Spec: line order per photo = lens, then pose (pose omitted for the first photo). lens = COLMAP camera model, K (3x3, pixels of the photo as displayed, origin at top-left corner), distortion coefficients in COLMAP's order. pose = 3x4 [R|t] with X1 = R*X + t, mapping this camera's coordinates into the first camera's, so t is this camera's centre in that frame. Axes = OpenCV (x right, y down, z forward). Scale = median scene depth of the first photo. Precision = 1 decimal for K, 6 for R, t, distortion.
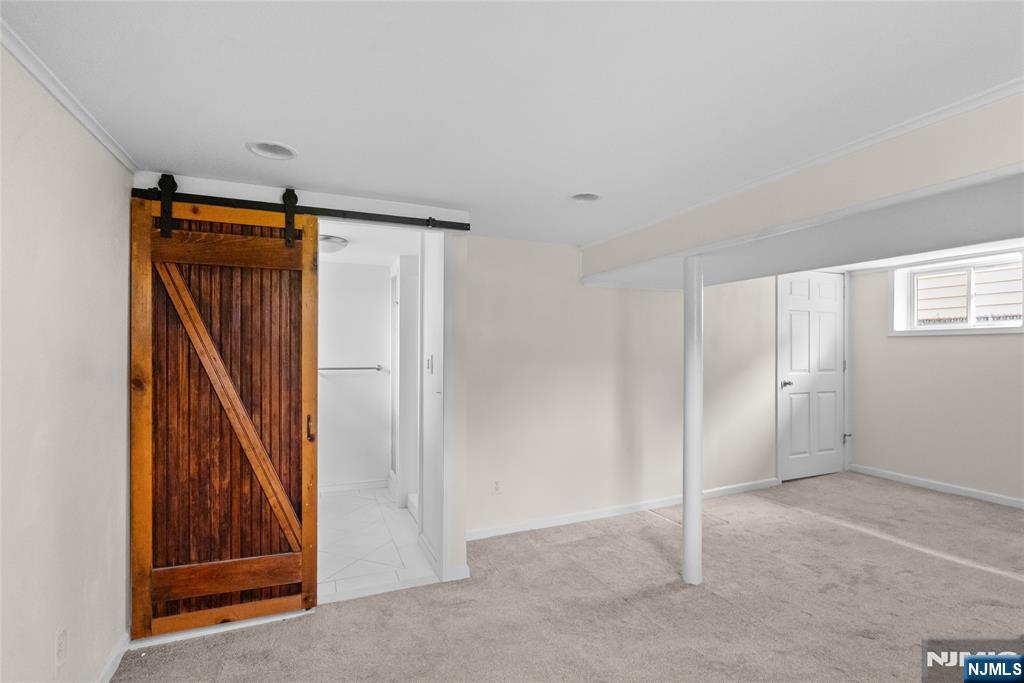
lens RADIAL K [[466.9, 0, 510.0], [0, 466.9, 349.1], [0, 0, 1]] dist [-0.005051, 0.002249]
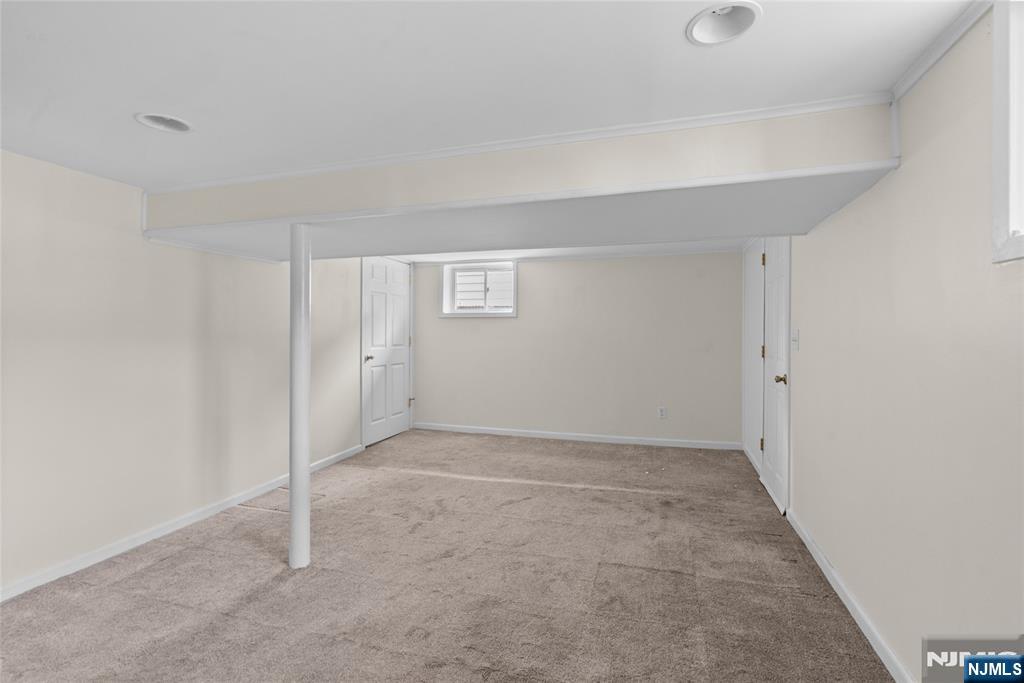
lens RADIAL K [[466.9, 0, 504.3], [0, 466.9, 337.2], [0, 0, 1]] dist [-0.005051, 0.002249]
pose [[0.665839, -0.005484, 0.746075, -0.037215], [-0.009014, 0.999841, 0.015393, 0.010342], [-0.746041, -0.016974, 0.665684, 0.049781]]
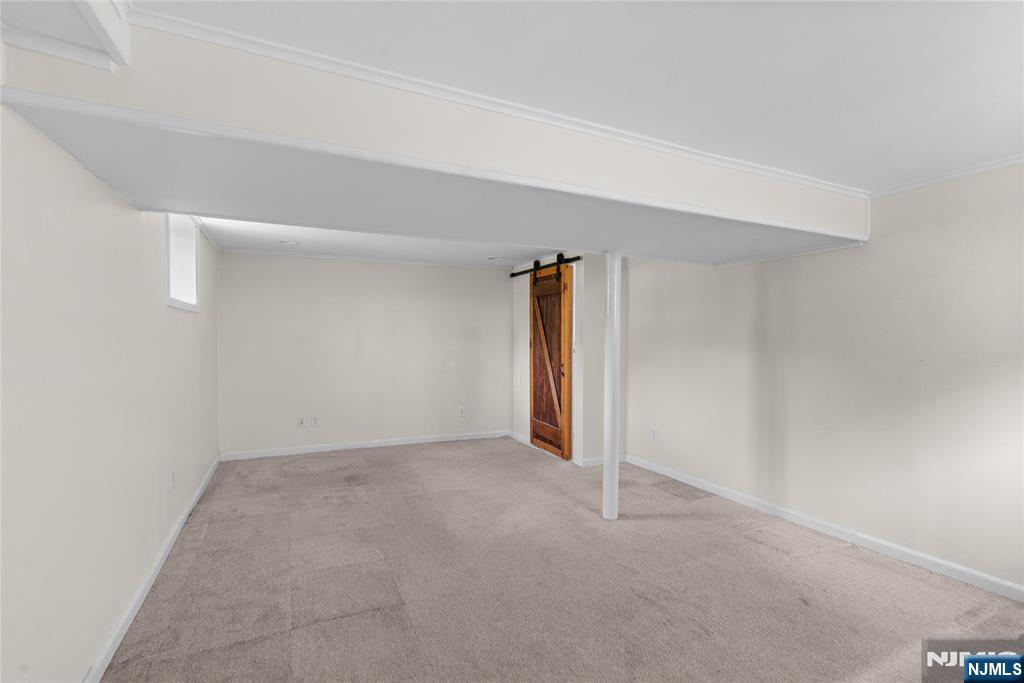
lens RADIAL K [[466.9, 0, 509.8], [0, 466.9, 337.6], [0, 0, 1]] dist [-0.005051, 0.002249]
pose [[0.062234, 0.012391, -0.997985, 1.487398], [0.010269, 0.999862, 0.013055, -0.000348], [0.998009, -0.011061, 0.062098, 0.611036]]
